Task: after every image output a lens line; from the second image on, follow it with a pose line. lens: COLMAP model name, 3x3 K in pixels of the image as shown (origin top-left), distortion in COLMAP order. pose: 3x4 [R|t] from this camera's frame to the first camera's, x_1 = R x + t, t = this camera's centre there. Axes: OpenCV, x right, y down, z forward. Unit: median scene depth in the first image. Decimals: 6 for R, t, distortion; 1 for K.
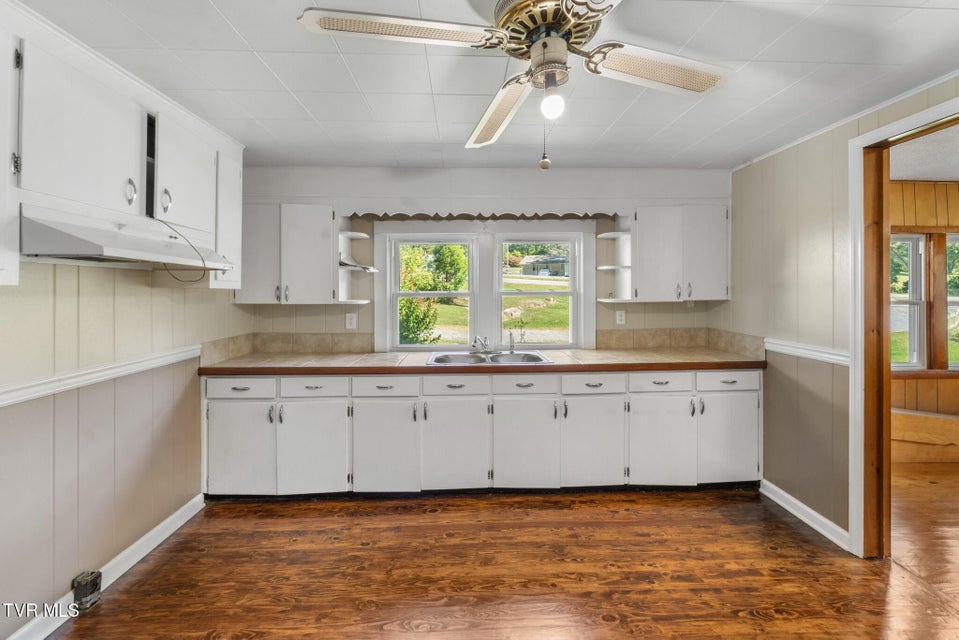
lens RADIAL K [[399.6, 0, 479.8], [0, 399.6, 287.0], [0, 0, 1]] dist [-0.000817, -0.000362]
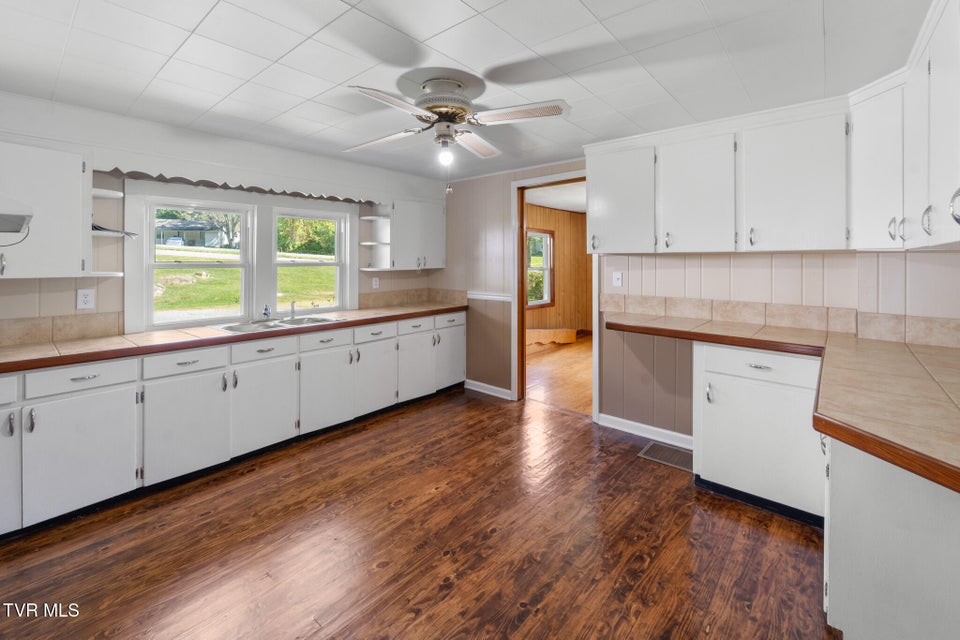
lens RADIAL K [[410.7, 0, 480.7], [0, 410.7, 255.9], [0, 0, 1]] dist [-0.000455, -0.000360]
pose [[0.678970, 0.013303, 0.734045, -0.478405], [-0.005690, 0.999901, -0.012857, 0.006617], [-0.734144, 0.004553, 0.678979, -0.168911]]
